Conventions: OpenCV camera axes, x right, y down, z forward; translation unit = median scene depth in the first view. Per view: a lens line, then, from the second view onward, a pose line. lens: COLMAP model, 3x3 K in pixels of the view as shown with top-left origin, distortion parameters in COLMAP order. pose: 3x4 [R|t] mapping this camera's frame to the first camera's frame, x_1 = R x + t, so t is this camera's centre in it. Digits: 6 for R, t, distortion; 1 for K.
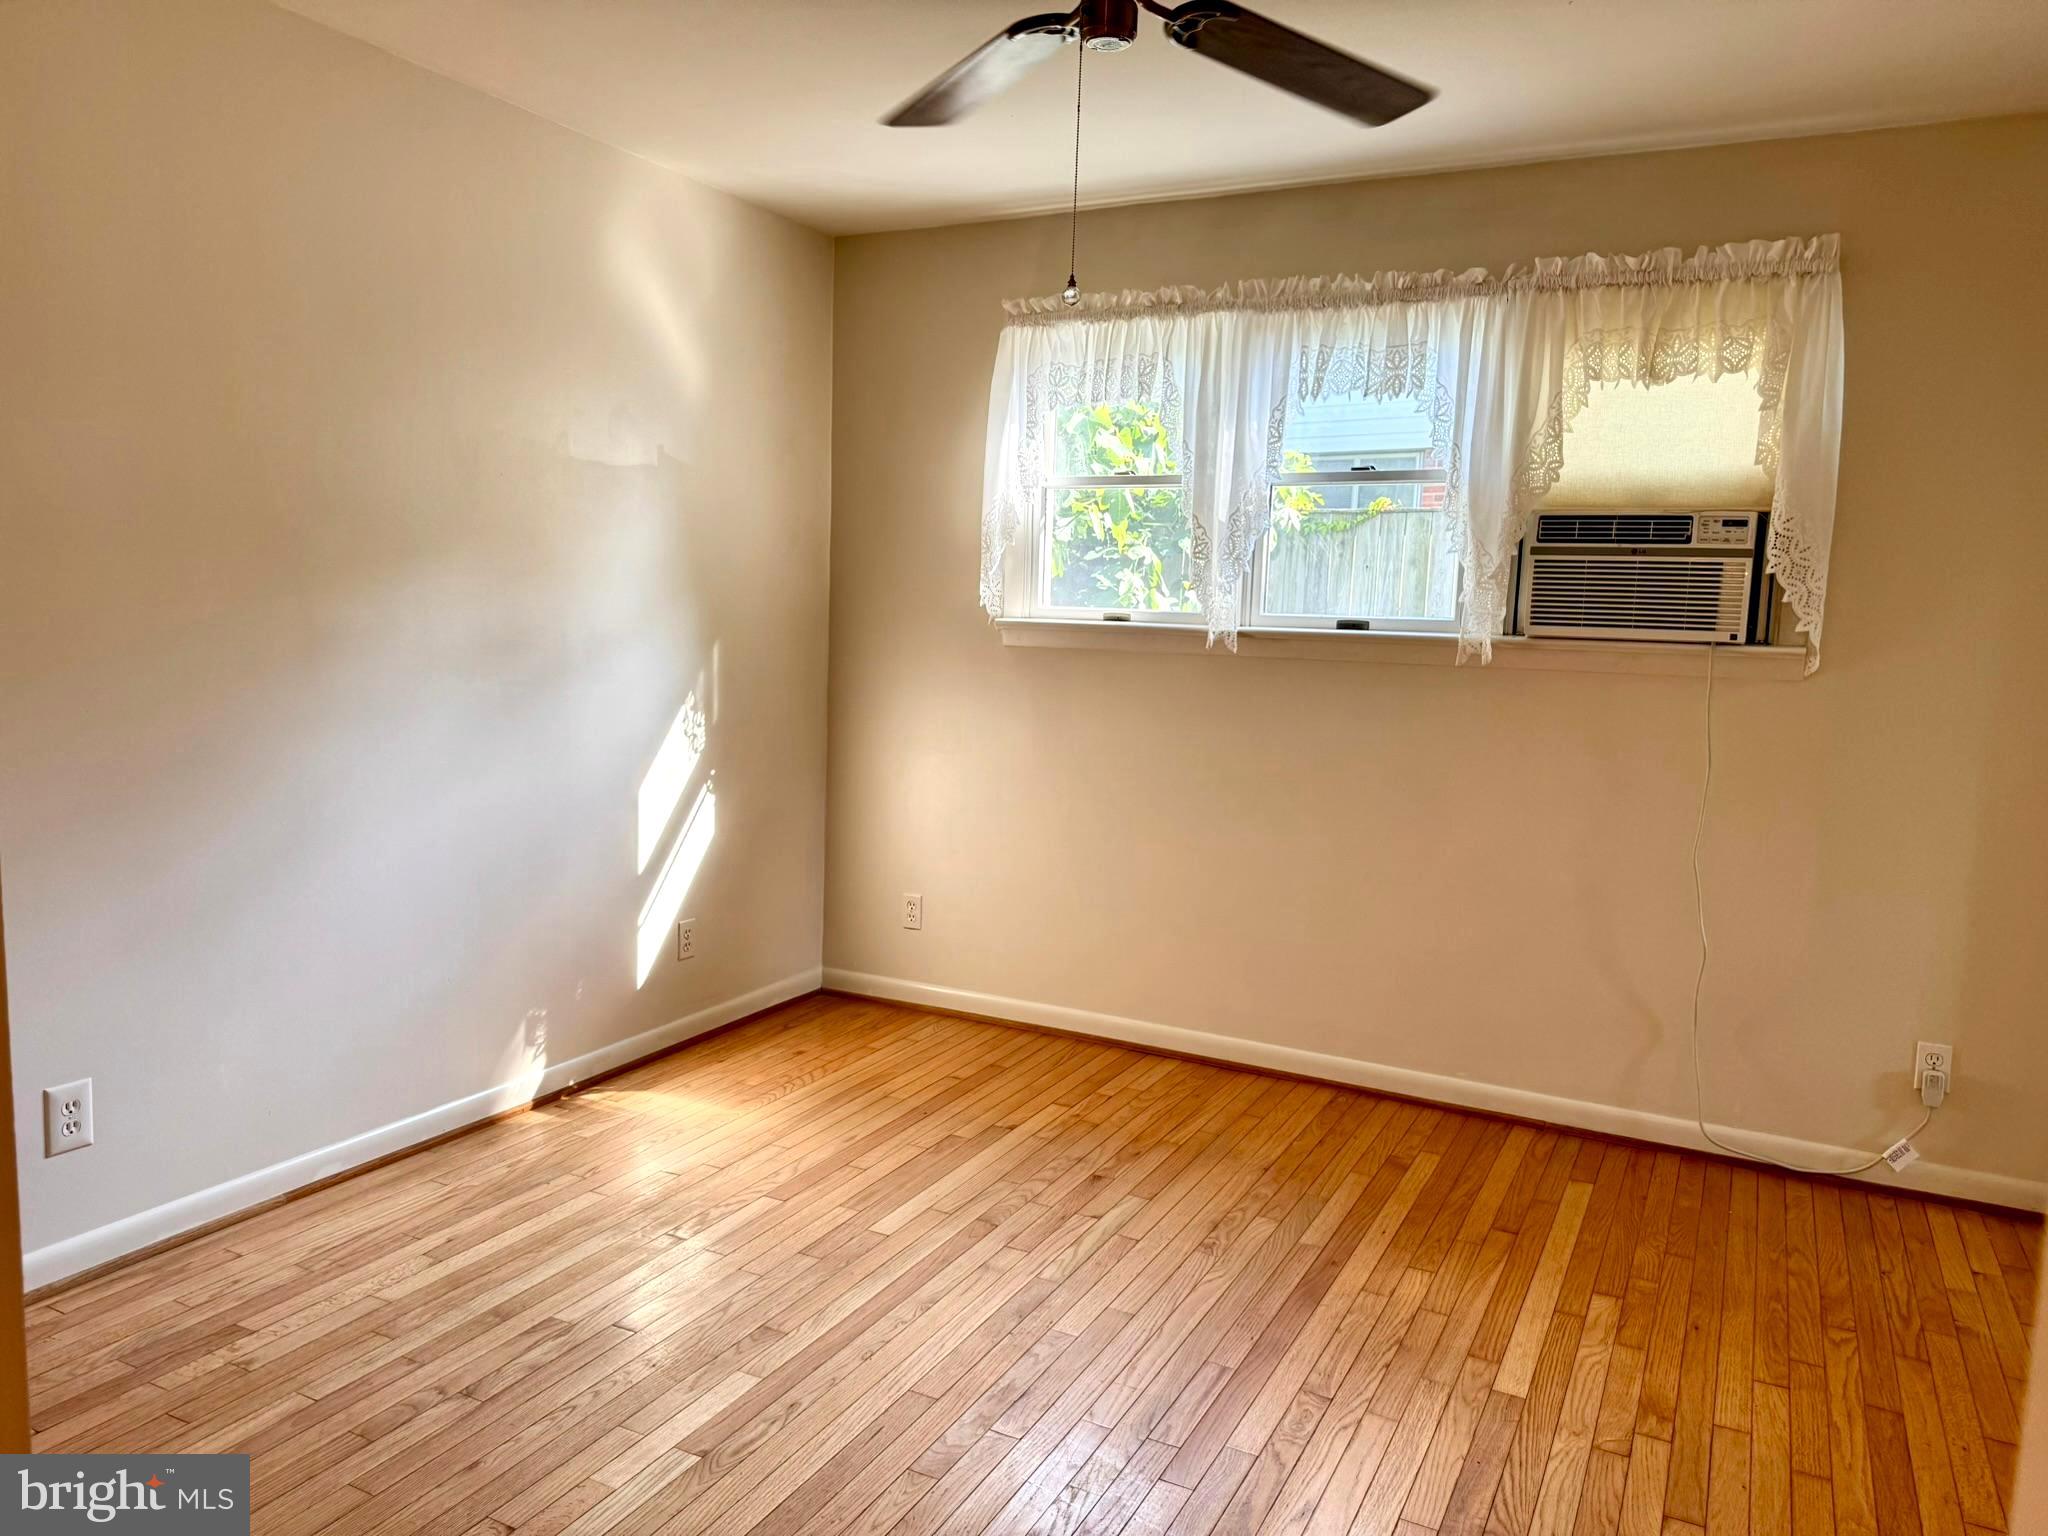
lens RADIAL K [[1435.3, 0, 984.7], [0, 1435.3, 767.0], [0, 0, 1]] dist [0.084464, -0.068974]
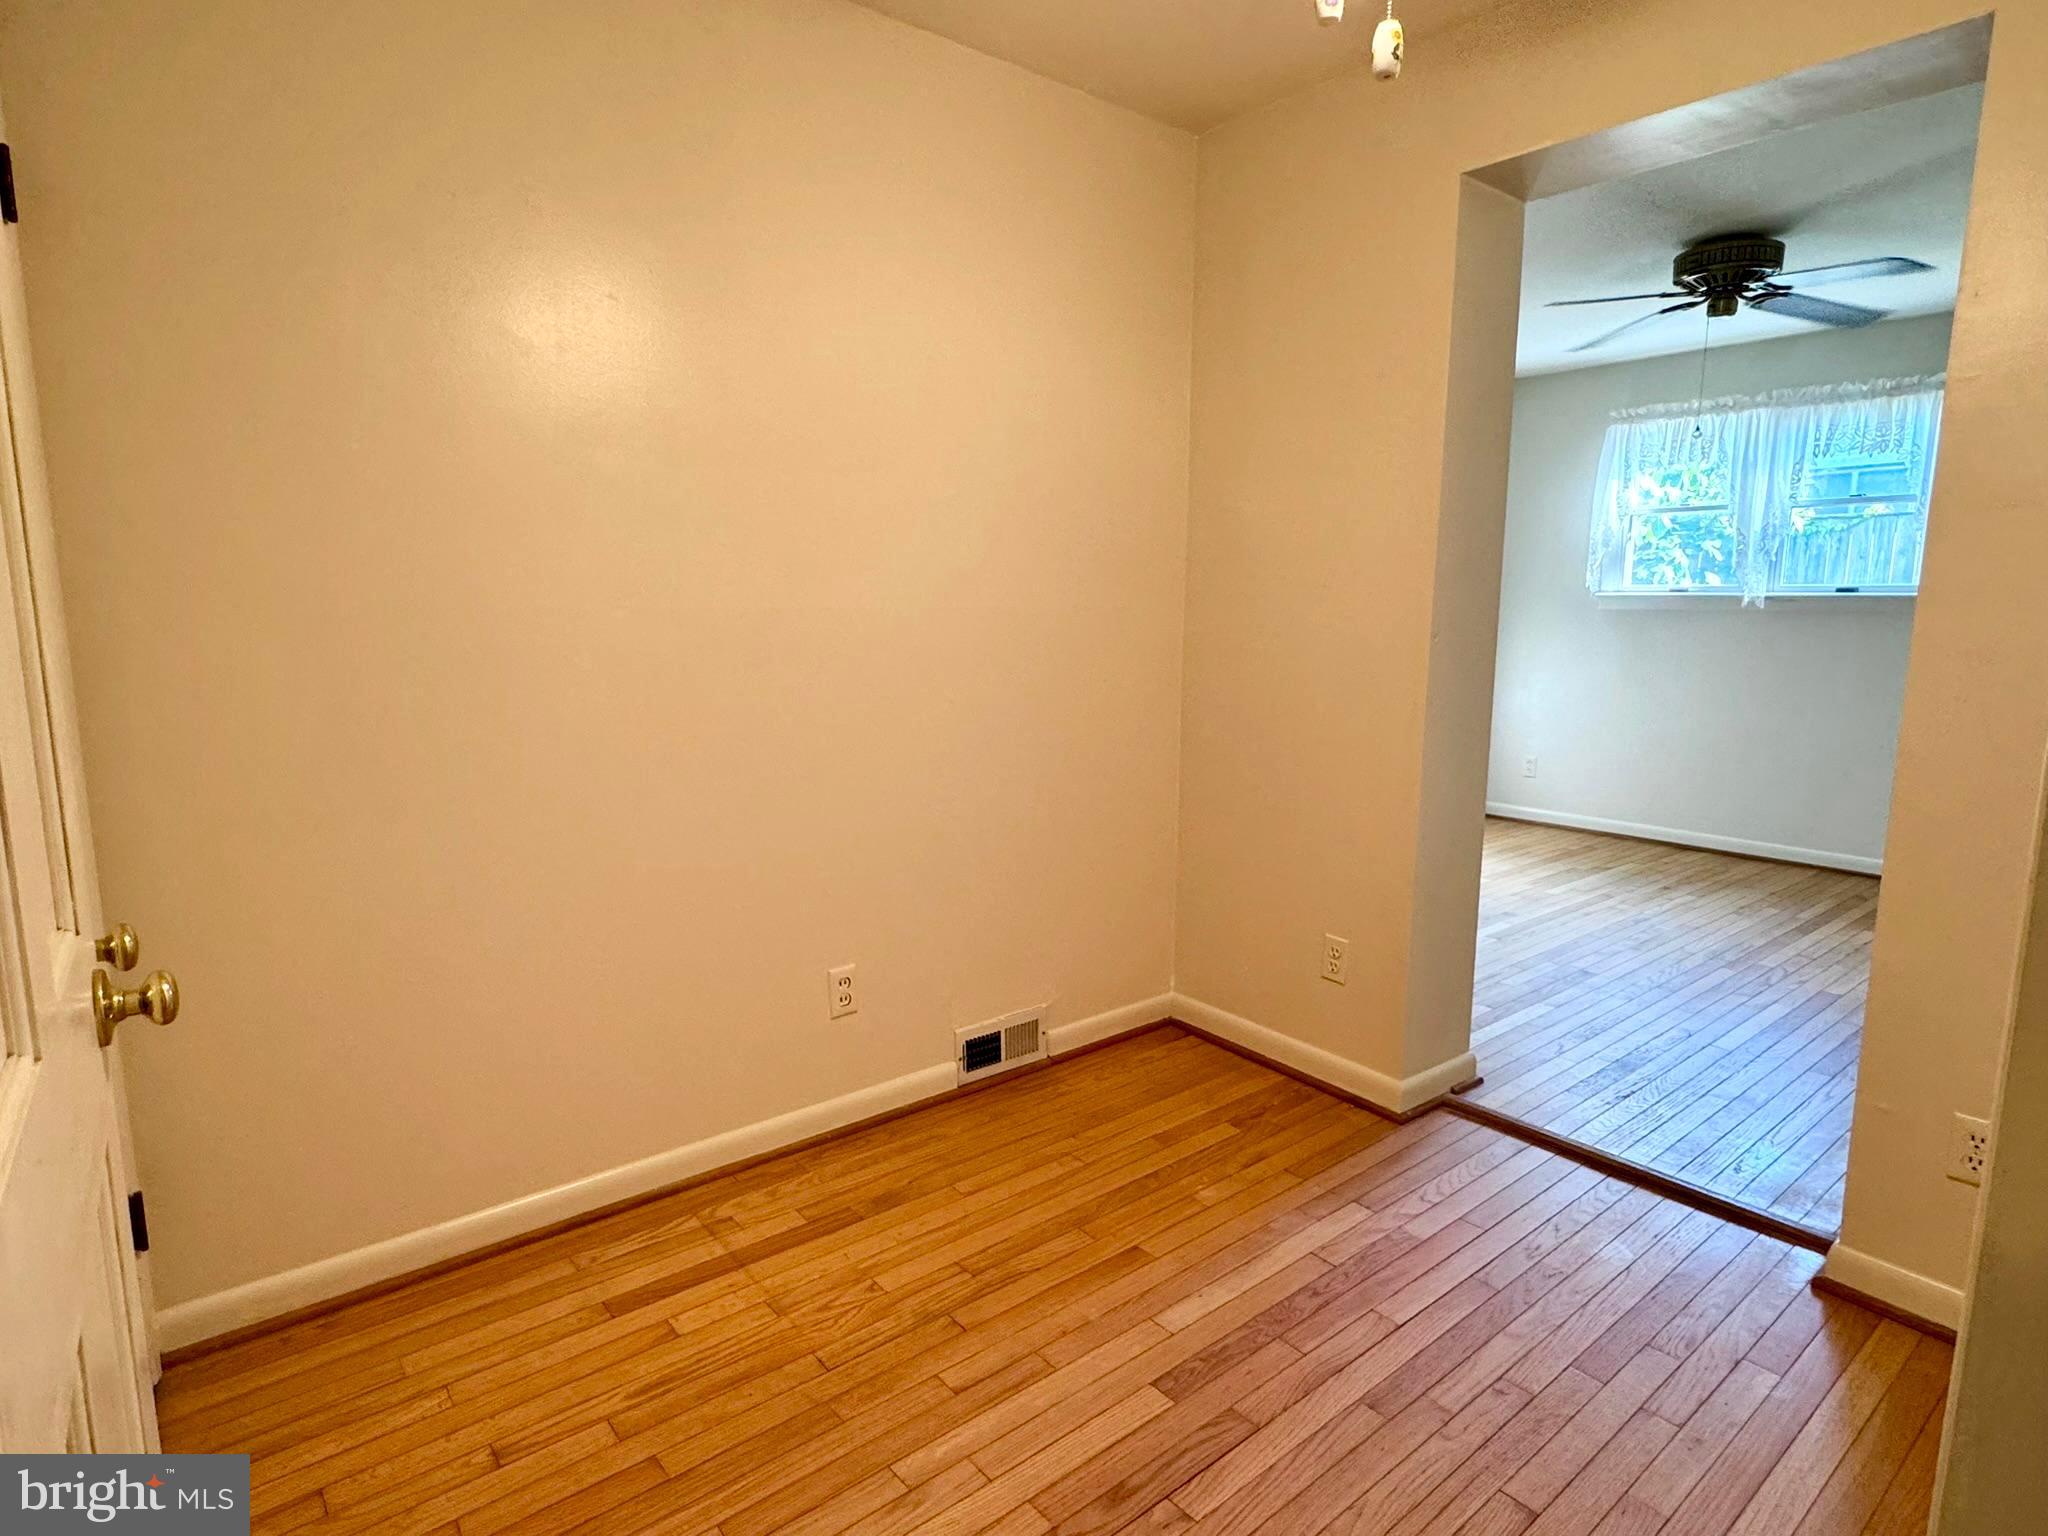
lens RADIAL K [[1055.3, 0, 1013.7], [0, 1055.3, 760.6], [0, 0, 1]] dist [-0.015448, 0.000614]
pose [[0.913275, 0.033426, -0.405970, -0.124532], [-0.020449, 0.999133, 0.036263, 0.072336], [0.406830, -0.024816, 0.913167, -0.486393]]
